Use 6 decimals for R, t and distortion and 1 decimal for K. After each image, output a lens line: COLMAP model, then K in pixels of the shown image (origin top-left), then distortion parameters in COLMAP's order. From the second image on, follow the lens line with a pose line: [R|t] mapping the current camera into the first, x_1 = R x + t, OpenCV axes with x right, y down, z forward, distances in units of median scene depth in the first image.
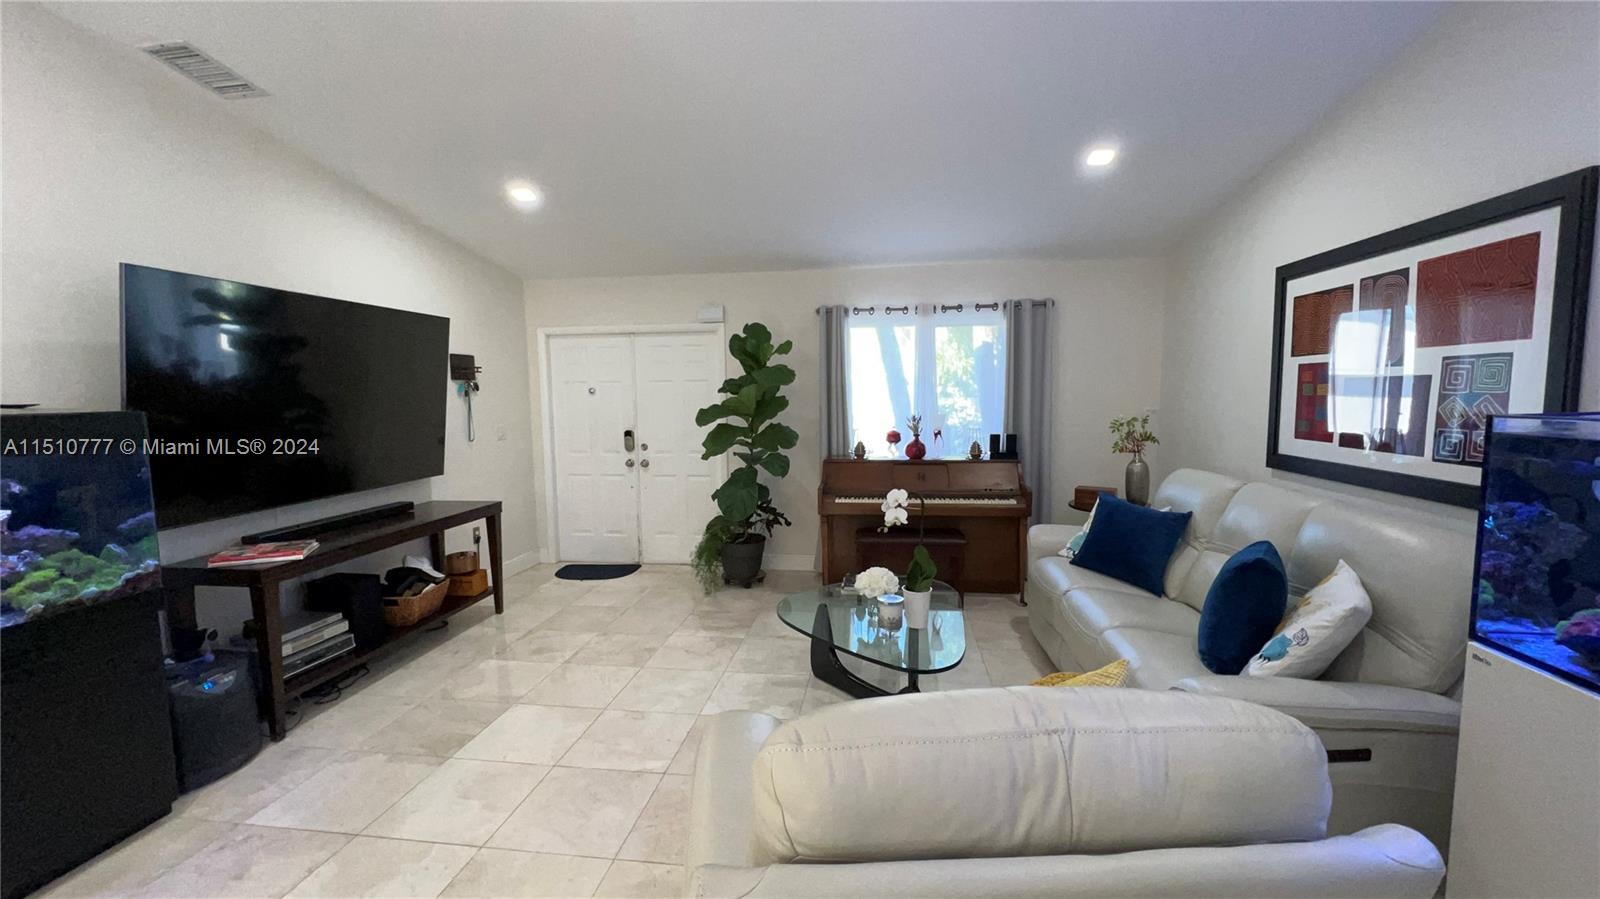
lens RADIAL K [[631.3, 0, 800.3], [0, 631.3, 449.5], [0, 0, 1]] dist [-0.000131, -0.000015]
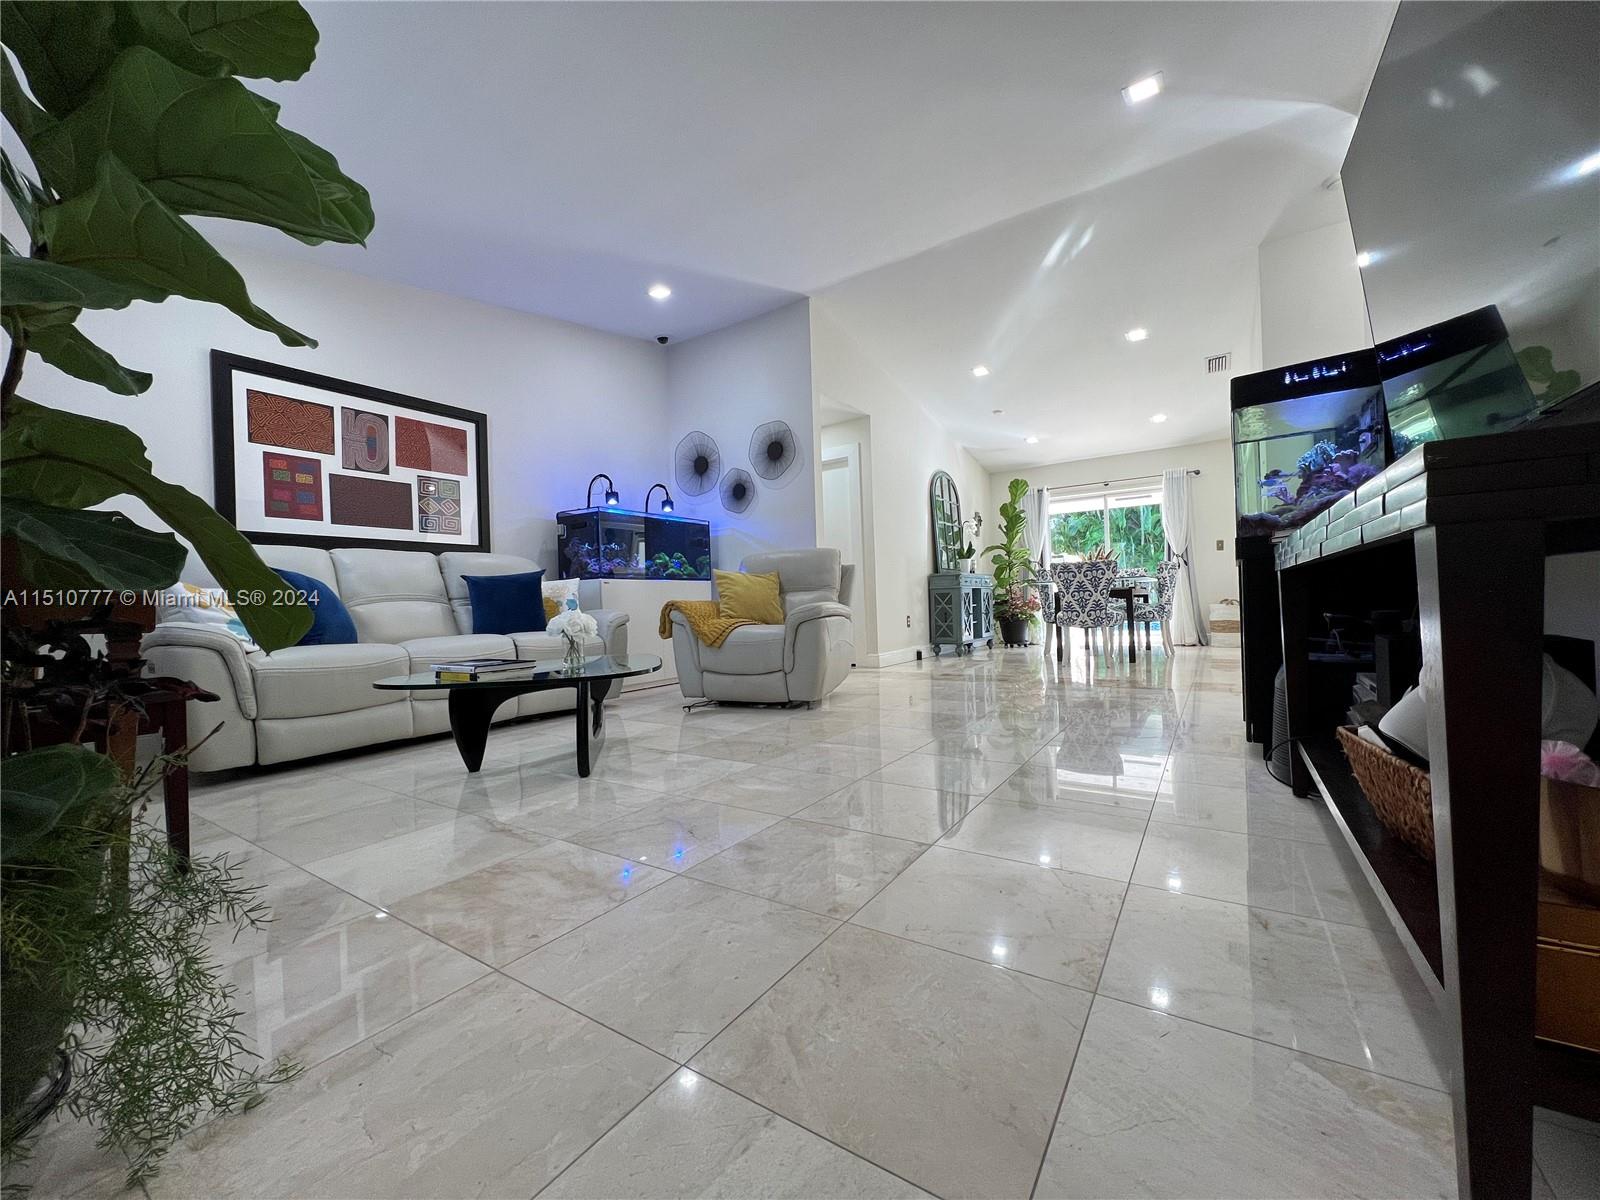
lens RADIAL K [[636.0, 0, 799.3], [0, 636.0, 597.8], [0, 0, 1]] dist [-0.001751, 0.000584]
pose [[-0.901374, 0.046676, 0.430518, -0.733497], [0.082375, 0.994503, 0.064645, 0.173688], [-0.425134, 0.093733, -0.900264, 2.150552]]
